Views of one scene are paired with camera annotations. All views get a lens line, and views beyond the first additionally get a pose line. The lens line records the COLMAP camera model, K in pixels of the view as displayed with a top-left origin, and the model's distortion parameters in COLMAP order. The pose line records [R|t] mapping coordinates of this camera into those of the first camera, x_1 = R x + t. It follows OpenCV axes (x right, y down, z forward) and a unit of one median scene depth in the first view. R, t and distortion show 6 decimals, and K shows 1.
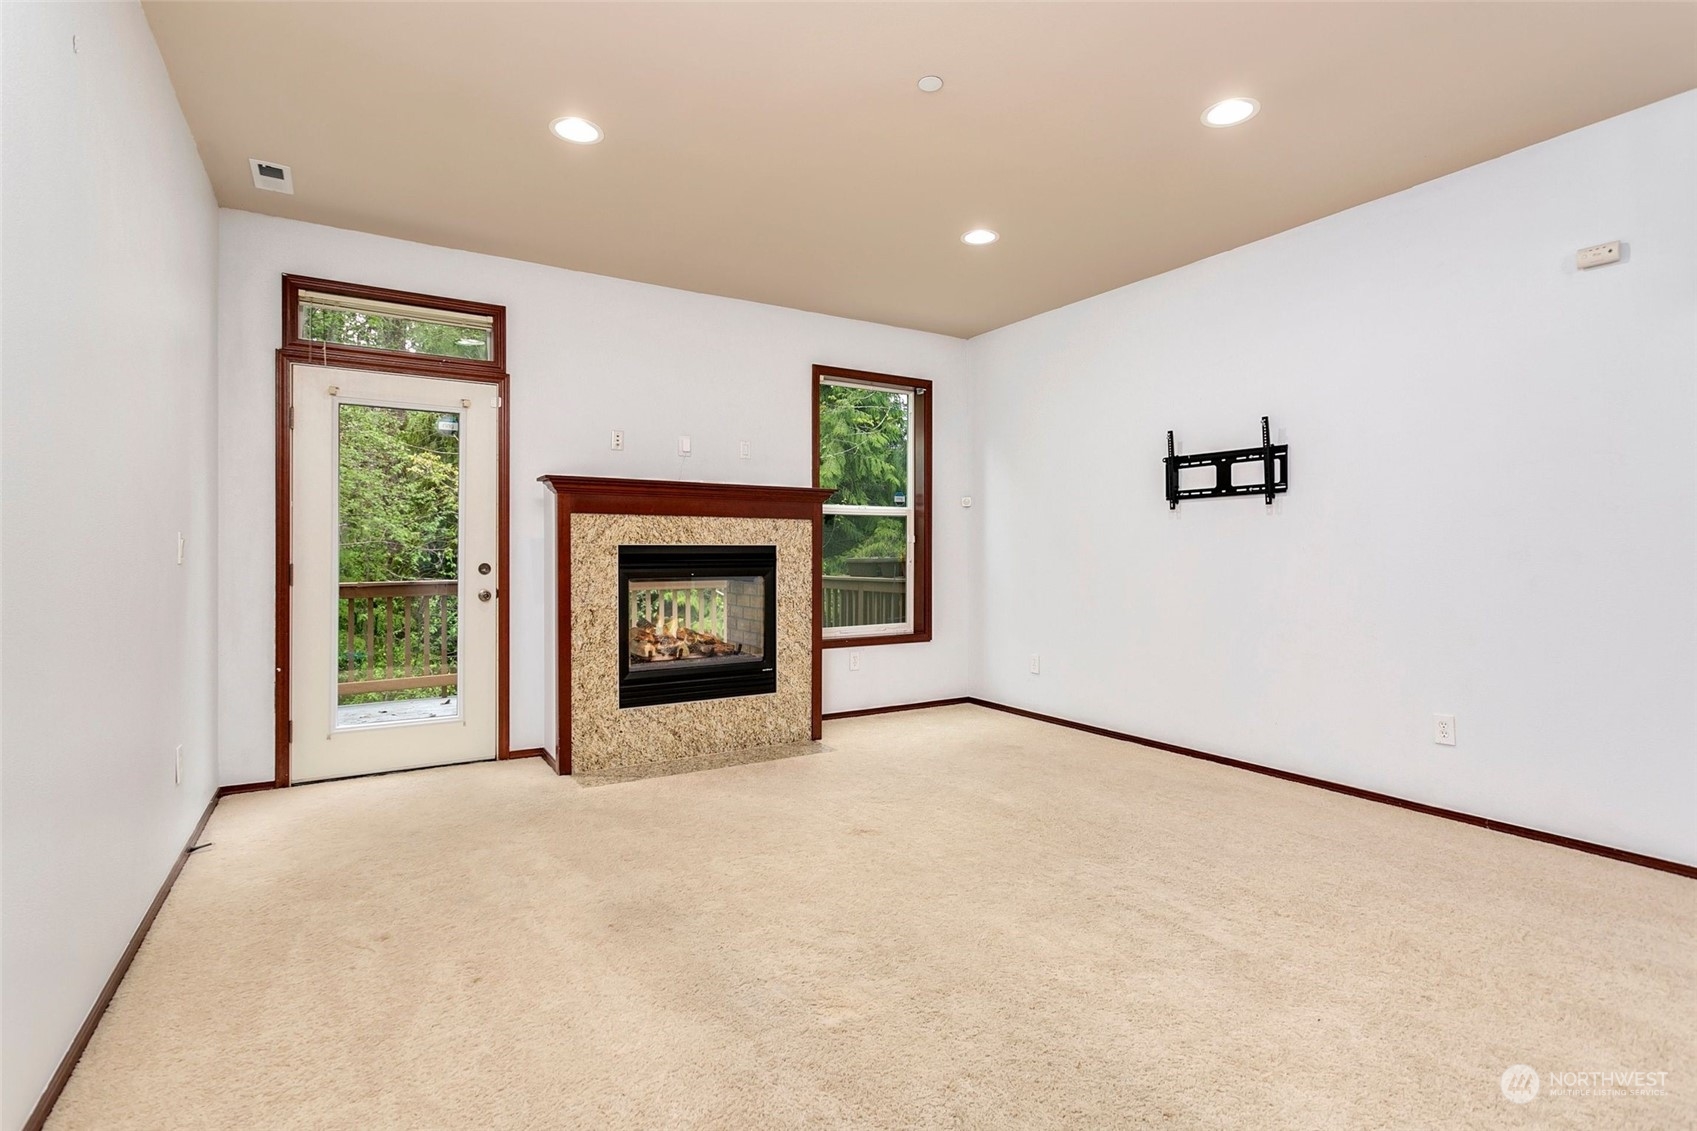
lens RADIAL K [[814.9, 0, 853.2], [0, 814.9, 554.3], [0, 0, 1]] dist [0.003506, 0.000576]
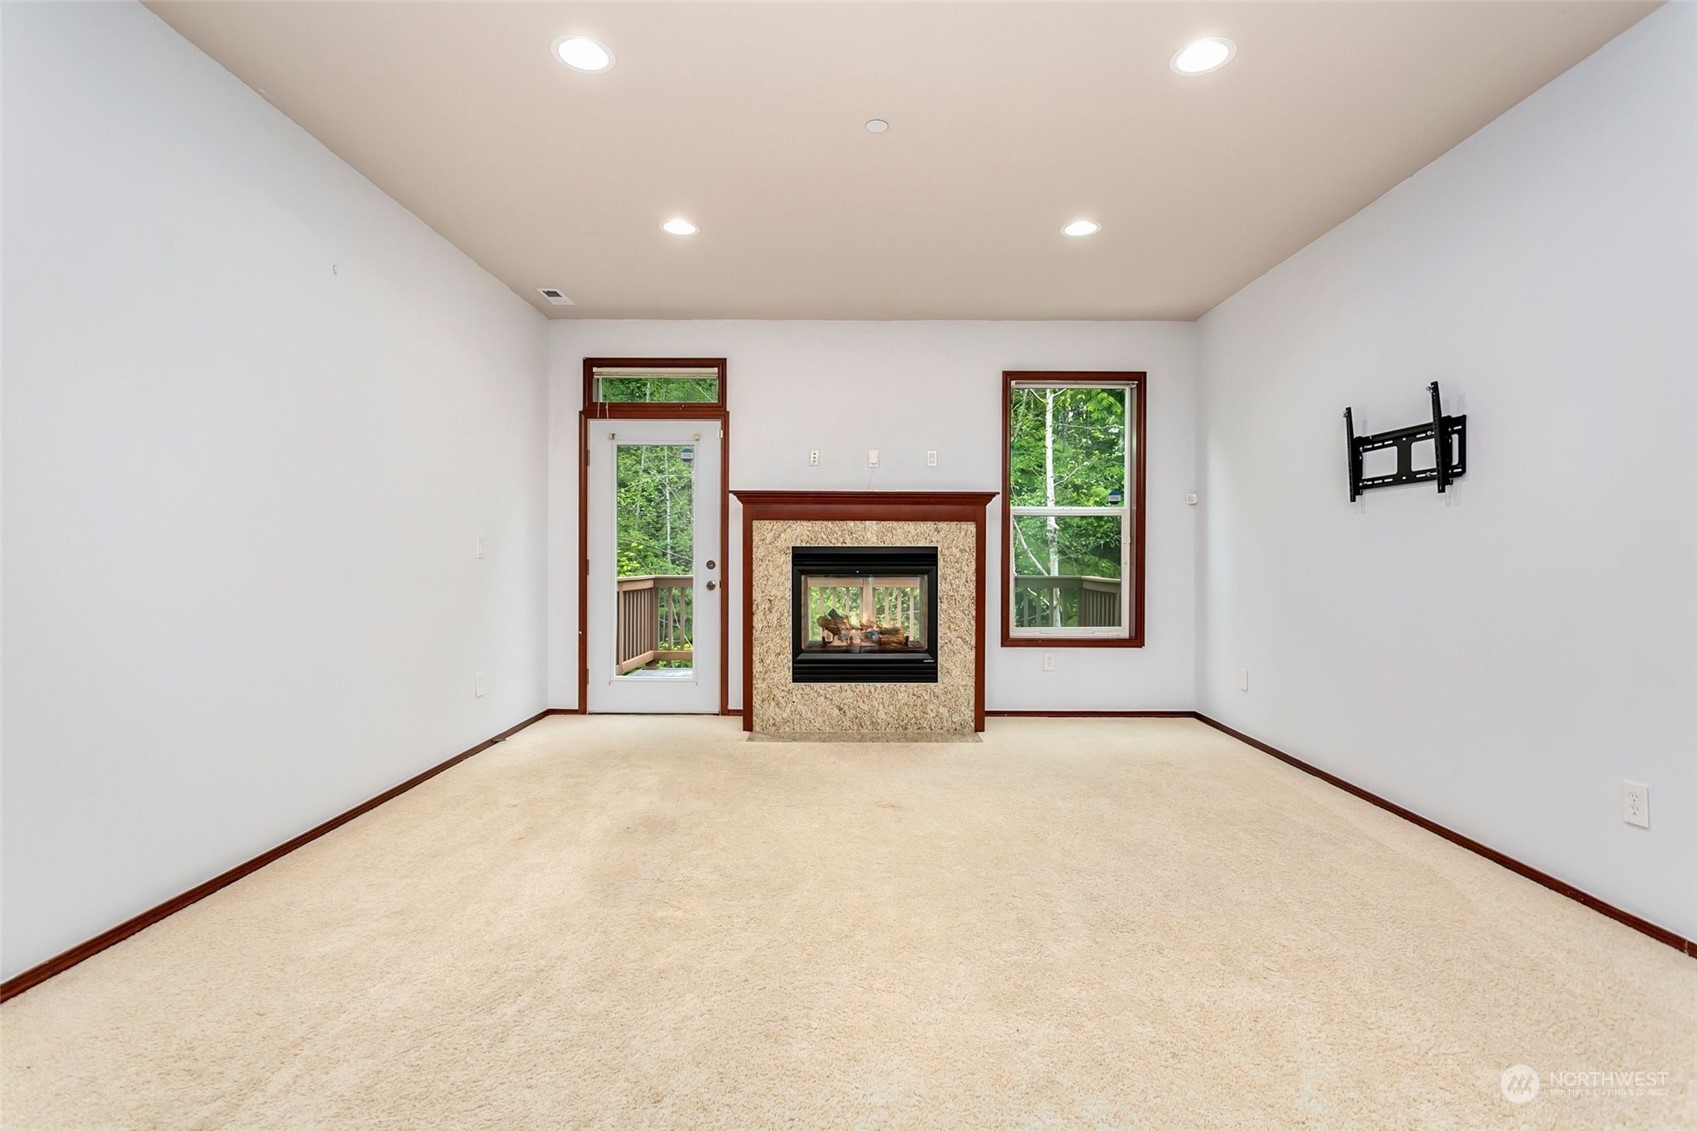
lens RADIAL K [[812.7, 0, 855.4], [0, 812.7, 561.6], [0, 0, 1]] dist [-0.001147, 0.000379]
pose [[0.848181, 0.008316, -0.529641, 0.411782], [-0.004642, 0.999955, 0.008266, 0.000991], [0.529686, -0.004552, 0.848182, 0.033752]]
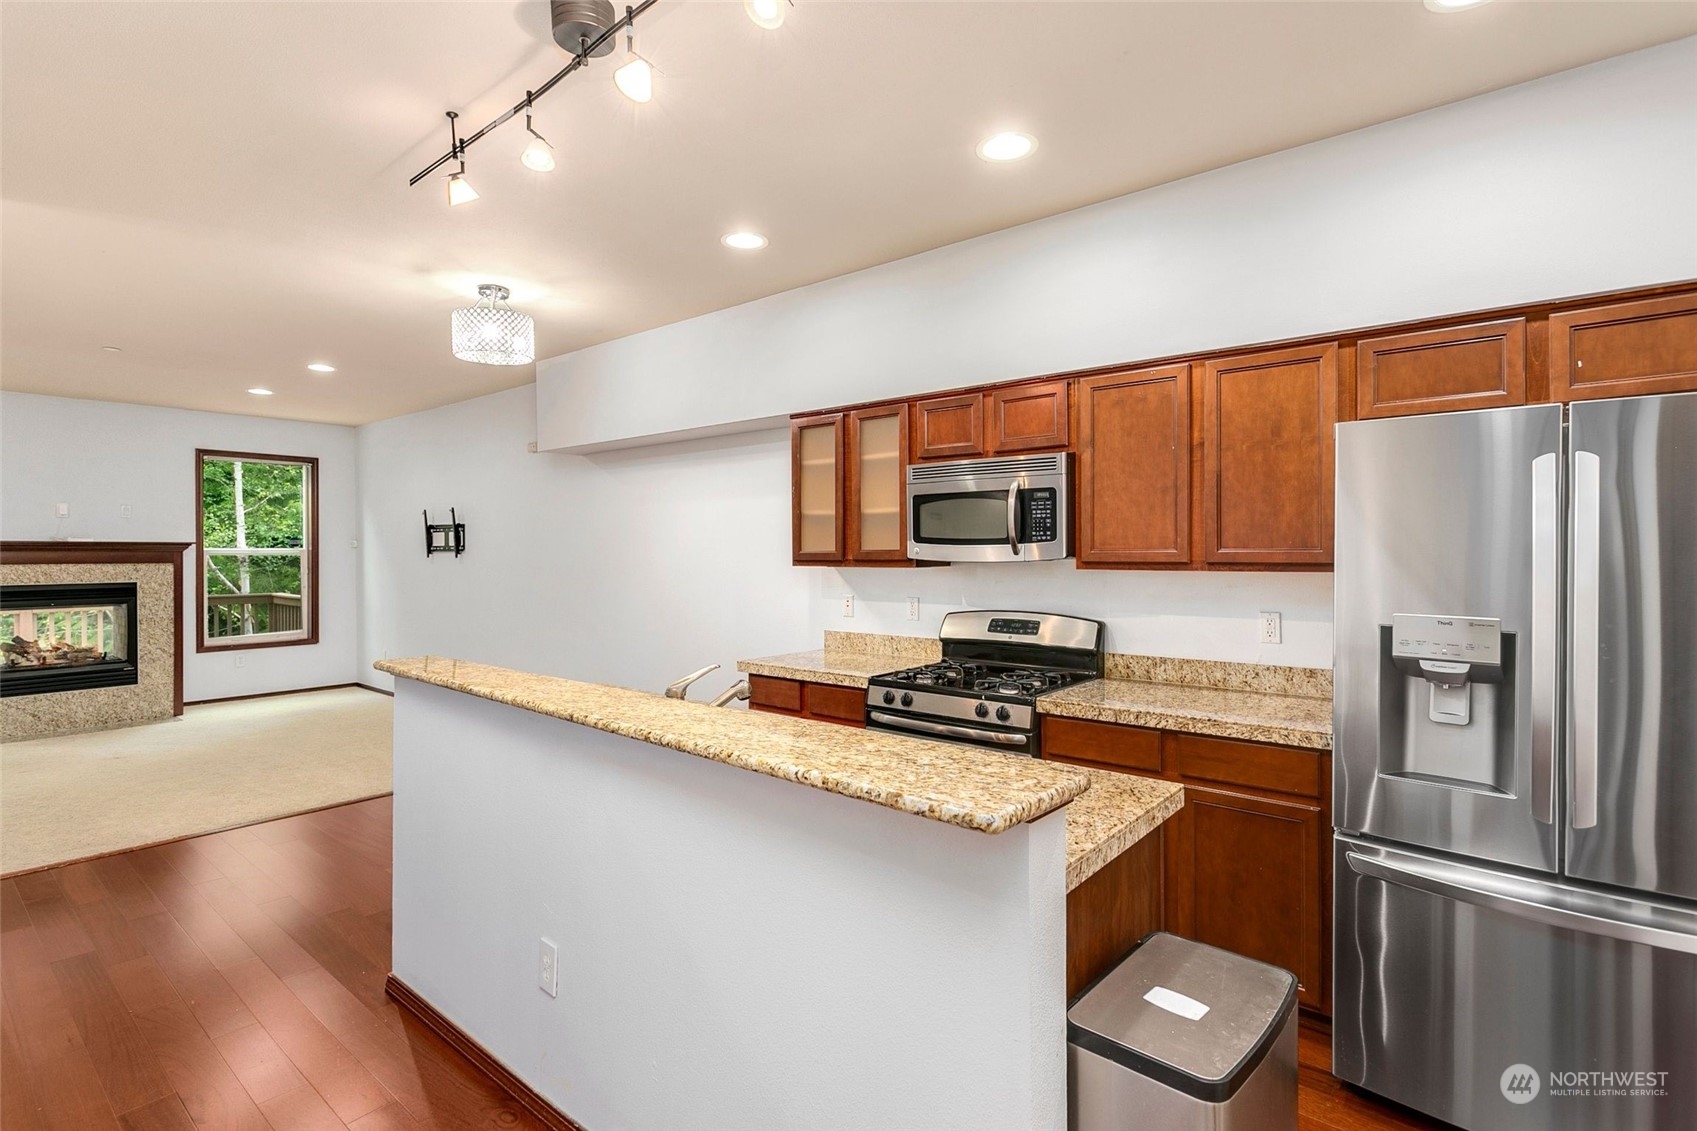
lens RADIAL K [[814.9, 0, 853.2], [0, 814.9, 554.3], [0, 0, 1]] dist [0.003506, 0.000576]
pose [[0.950404, -0.002019, 0.311012, 0.710108], [0.000429, 0.999986, 0.005179, -0.072104], [-0.311018, -0.004788, 0.950392, -0.824306]]
